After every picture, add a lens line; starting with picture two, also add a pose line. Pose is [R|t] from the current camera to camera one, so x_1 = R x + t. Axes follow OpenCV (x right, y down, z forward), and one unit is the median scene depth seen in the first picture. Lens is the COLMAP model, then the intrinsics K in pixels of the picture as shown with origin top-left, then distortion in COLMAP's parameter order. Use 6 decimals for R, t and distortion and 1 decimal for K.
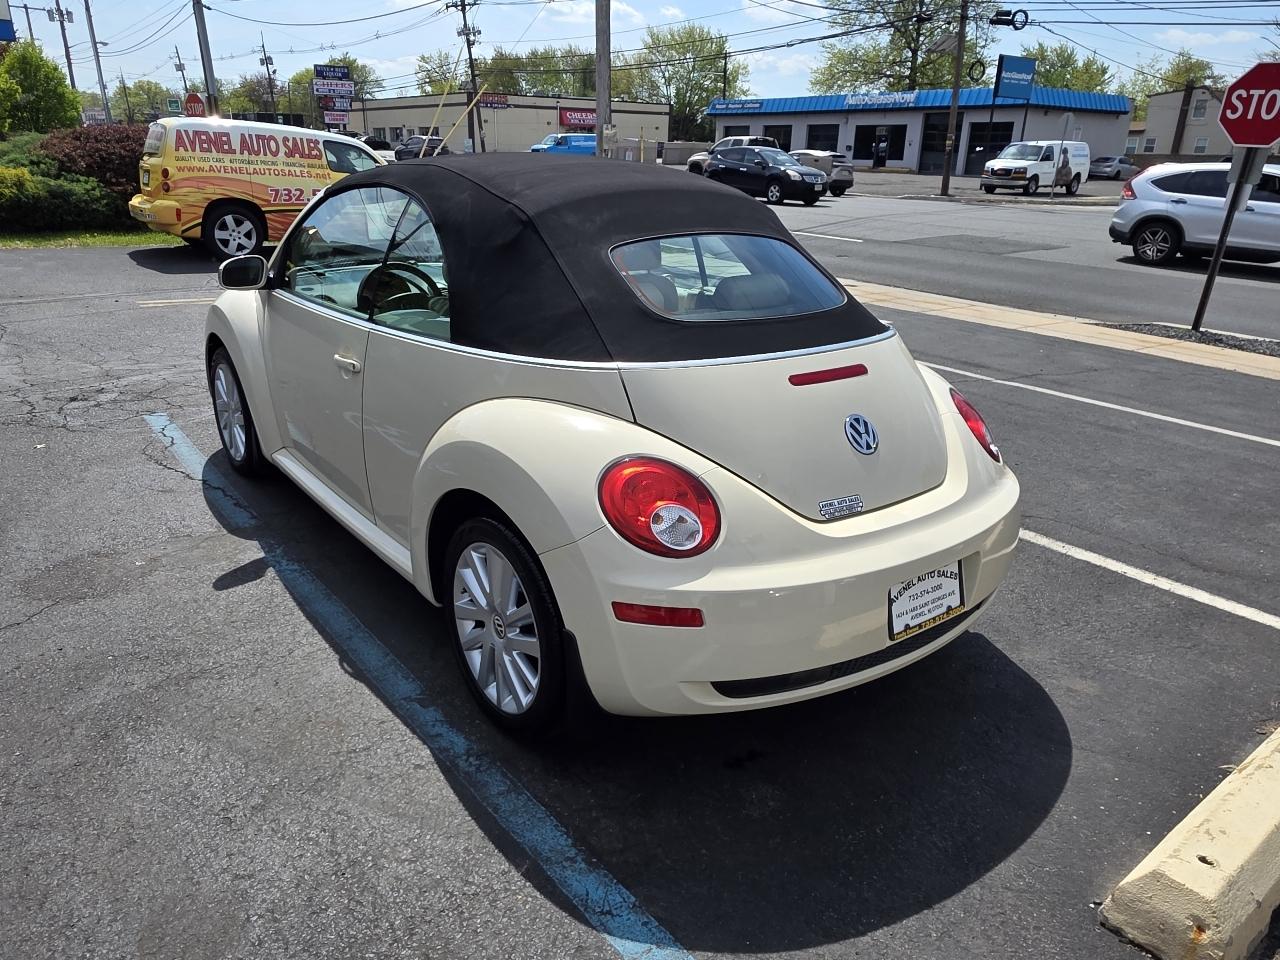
lens RADIAL K [[877.0, 0, 618.9], [0, 877.0, 493.2], [0, 0, 1]] dist [0.014345, -0.010321]
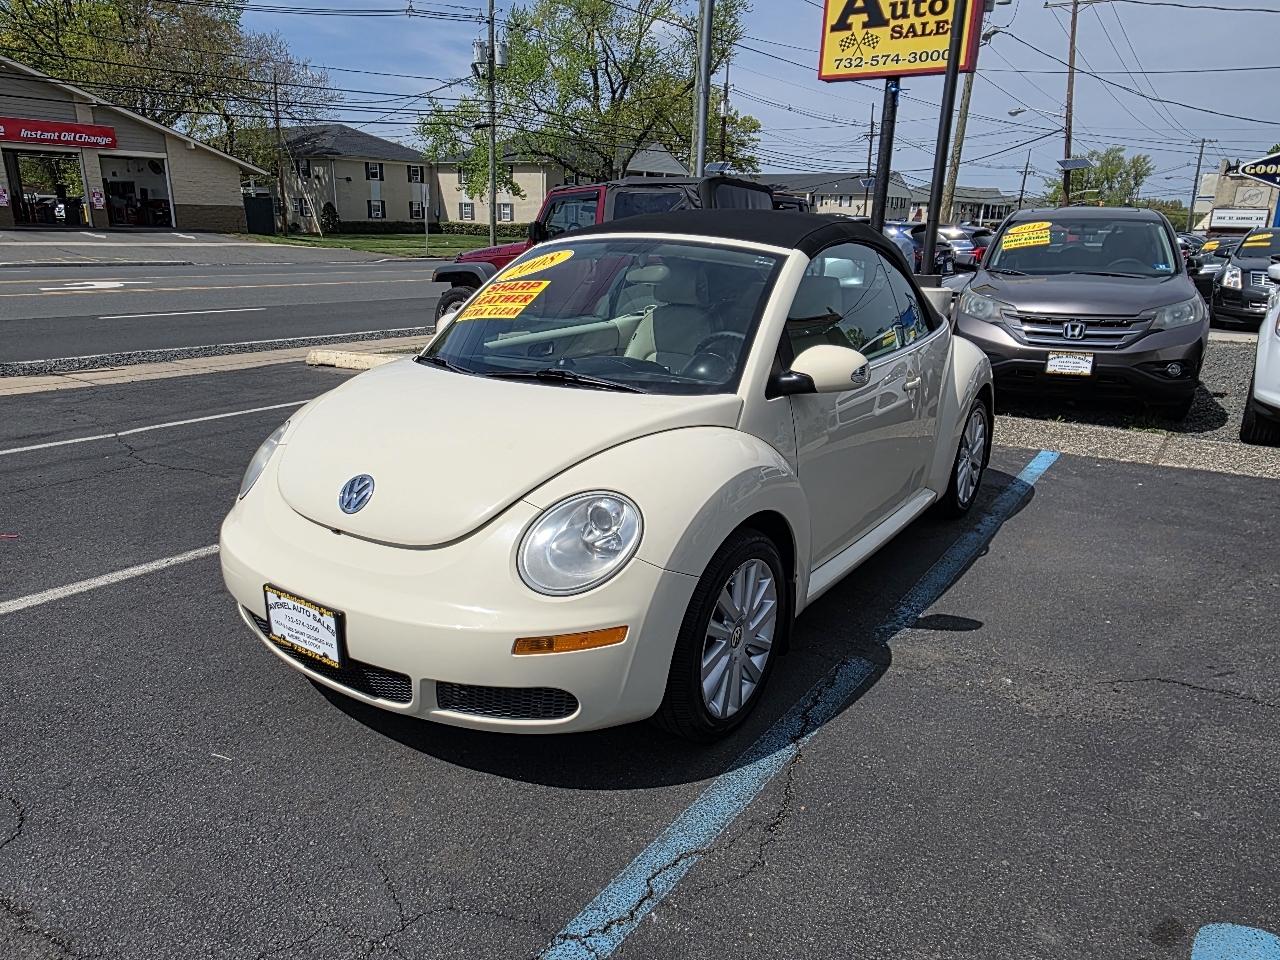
lens RADIAL K [[876.2, 0, 620.0], [0, 876.2, 503.5], [0, 0, 1]] dist [0.010580, -0.006818]
pose [[-0.302121, -0.319744, 0.898046, -0.359797], [0.320410, 0.853199, 0.411569, -0.172543], [-0.897808, 0.412087, -0.155320, 0.437711]]
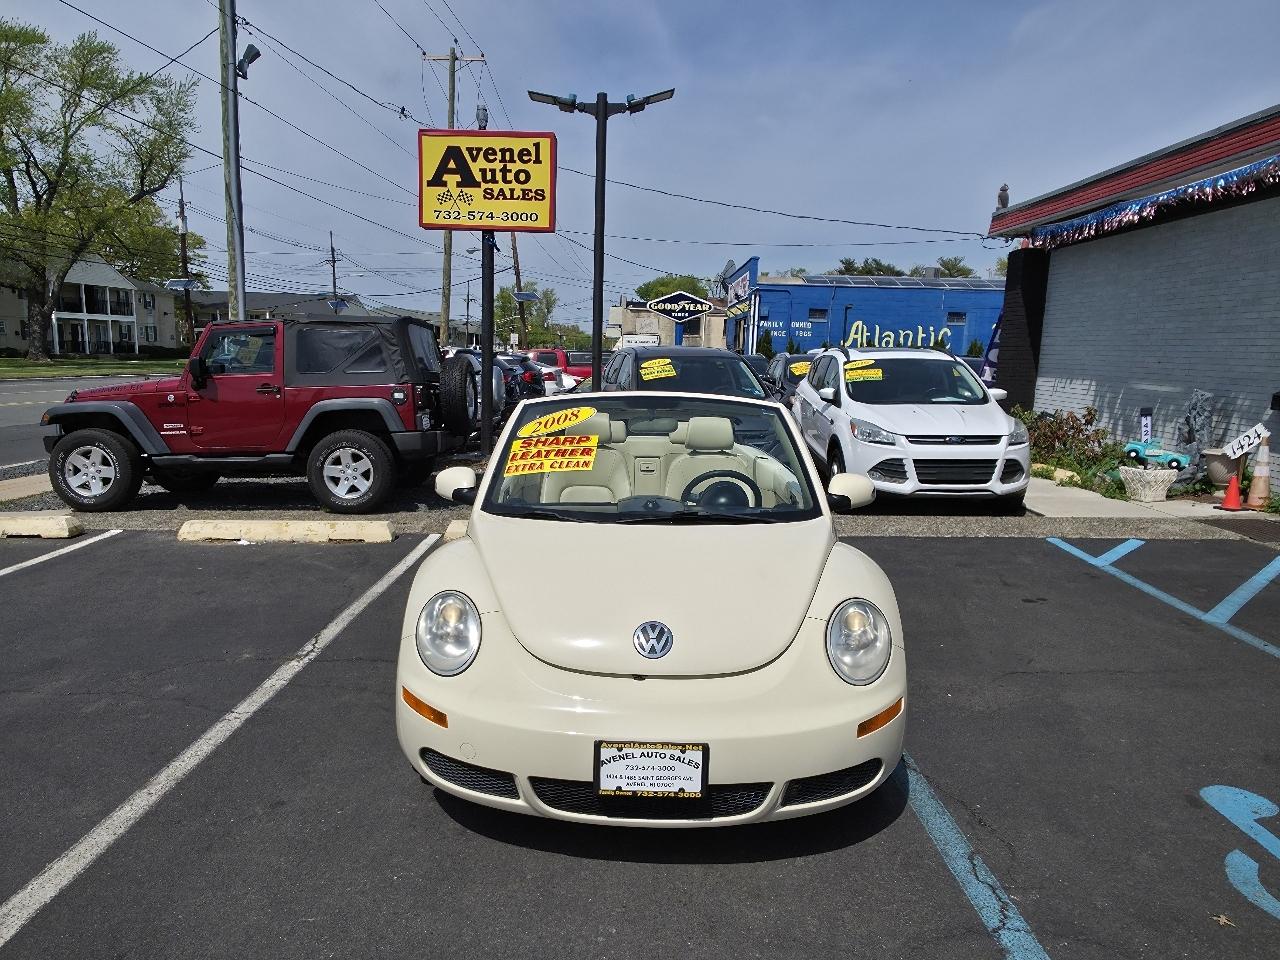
lens RADIAL K [[872.1, 0, 620.8], [0, 872.1, 506.3], [0, 0, 1]] dist [0.018489, -0.014205]
pose [[-0.783415, -0.150202, 0.603076, -0.275362], [0.185396, 0.869698, 0.457442, -0.249302], [-0.593202, 0.470175, -0.653488, 0.606874]]
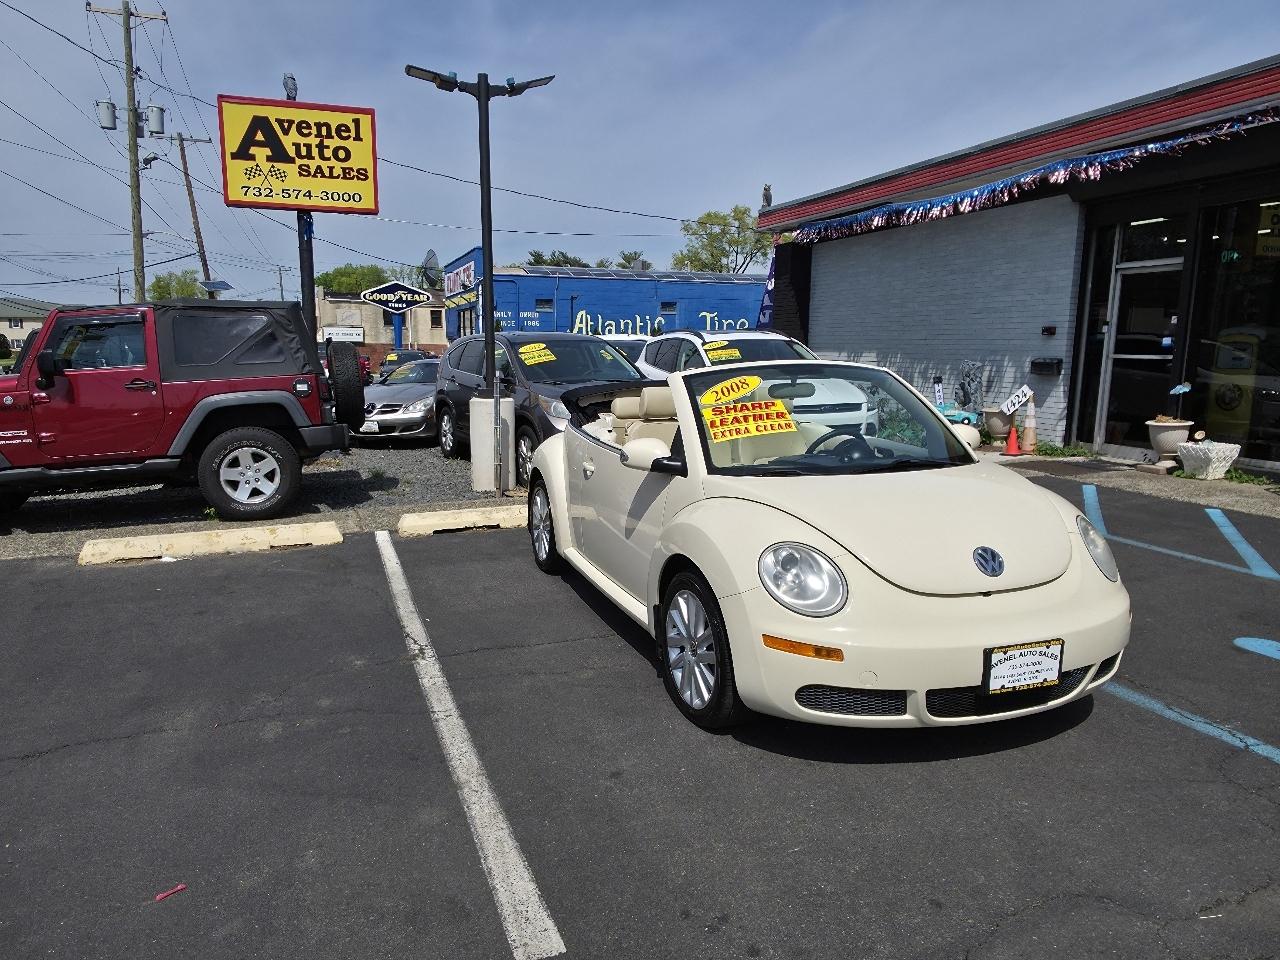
lens RADIAL K [[873.7, 0, 621.5], [0, 873.7, 508.3], [0, 0, 1]] dist [0.012863, -0.005282]
pose [[-0.950550, -0.081945, 0.299566, -0.113578], [0.088585, 0.852955, 0.514412, -0.275728], [-0.297670, 0.515512, -0.803517, 0.714506]]
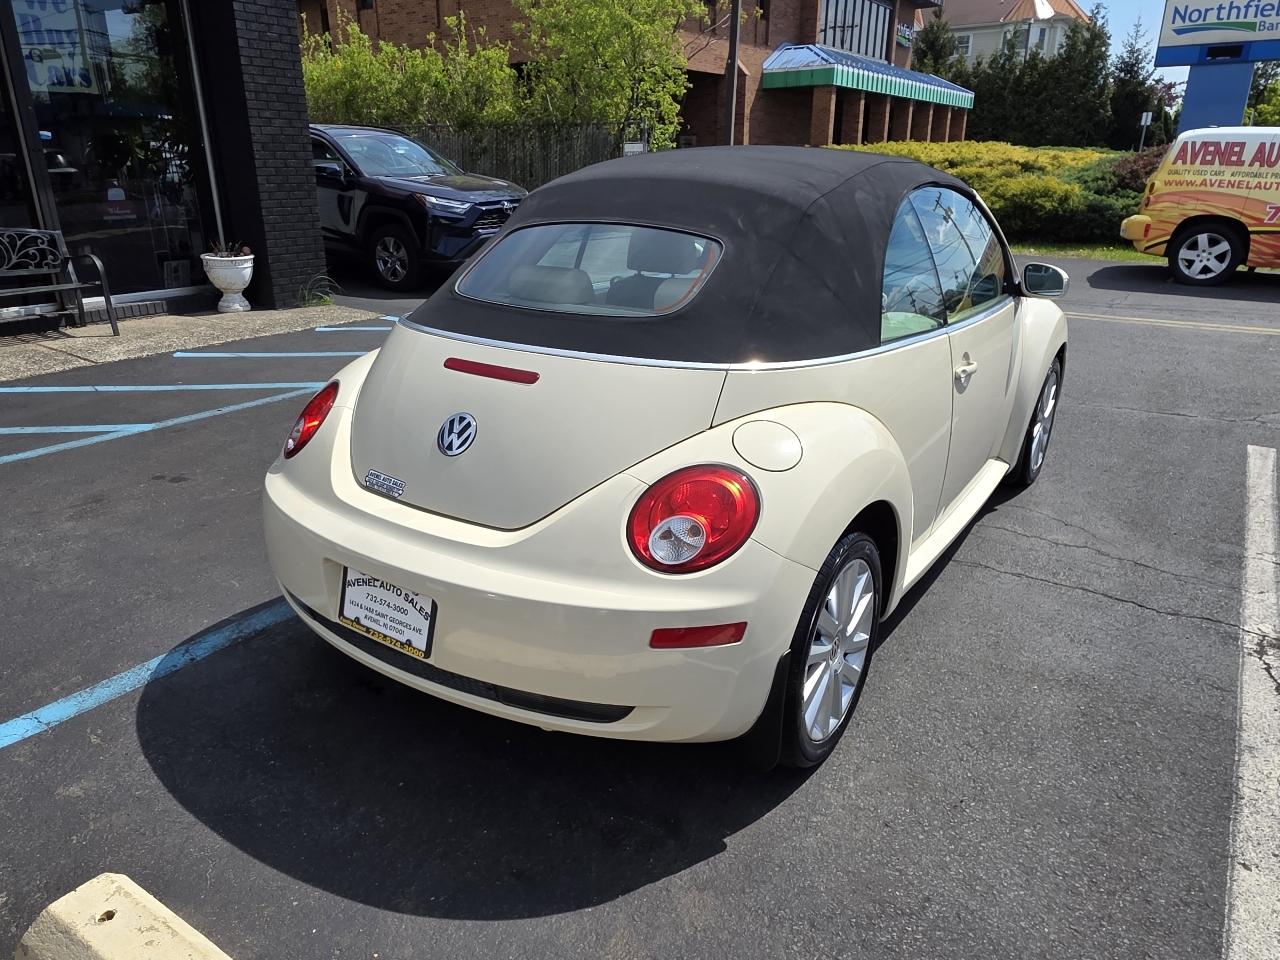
lens RADIAL K [[878.3, 0, 617.8], [0, 878.3, 490.1], [0, 0, 1]] dist [0.014376, -0.010938]
pose [[0.314003, 0.308664, -0.897846, 0.249141], [-0.333026, 0.921399, 0.200293, -0.053760], [0.889098, 0.236113, 0.392116, 0.169370]]
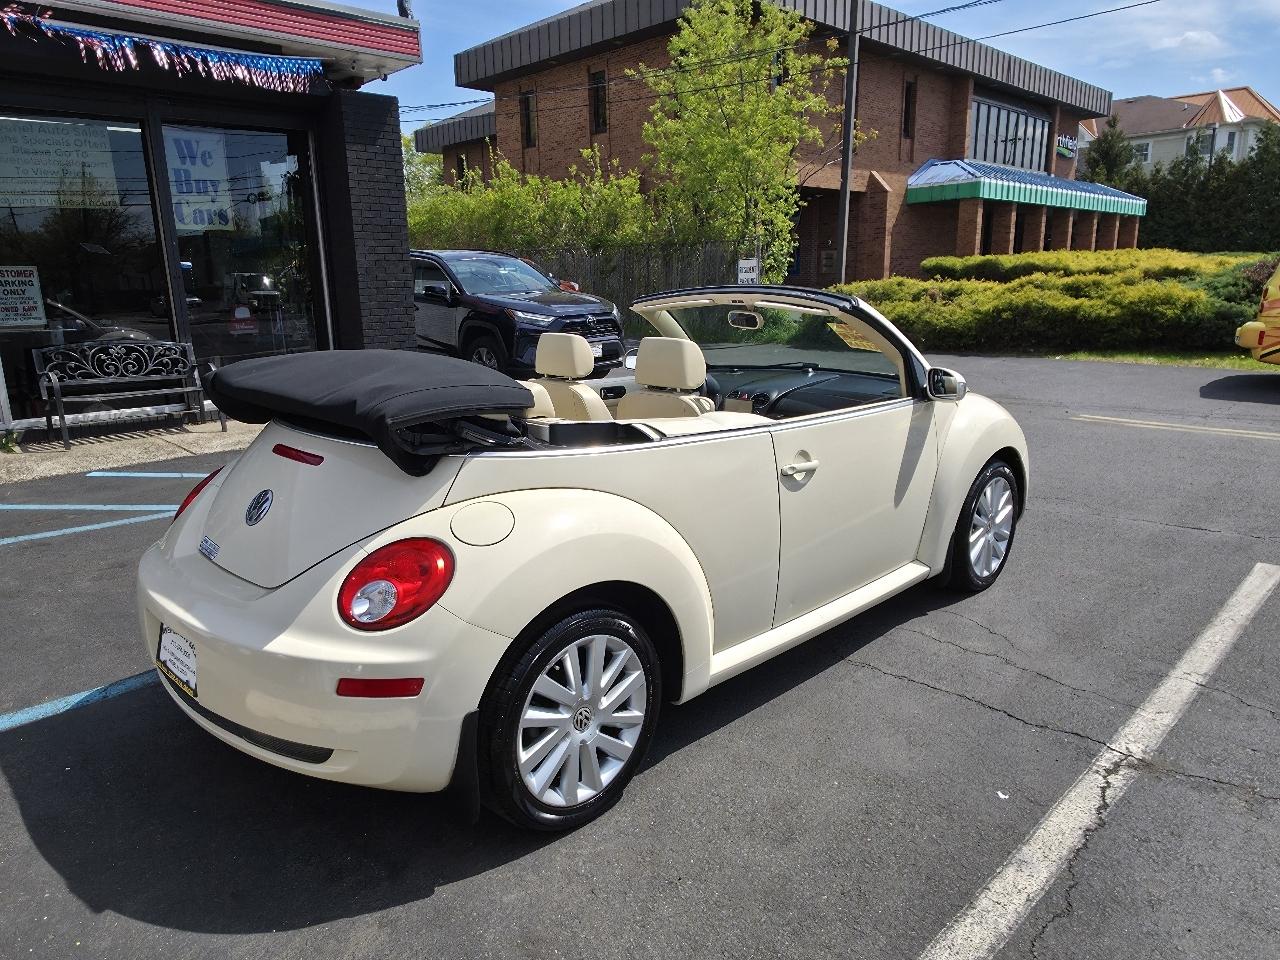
lens RADIAL K [[872.1, 0, 620.8], [0, 872.1, 506.3], [0, 0, 1]] dist [0.018489, -0.014205]
pose [[0.132454, 0.222831, -0.965817, 0.290522], [-0.335469, 0.926975, 0.167863, -0.084048], [0.932693, 0.301767, 0.197535, 0.253881]]
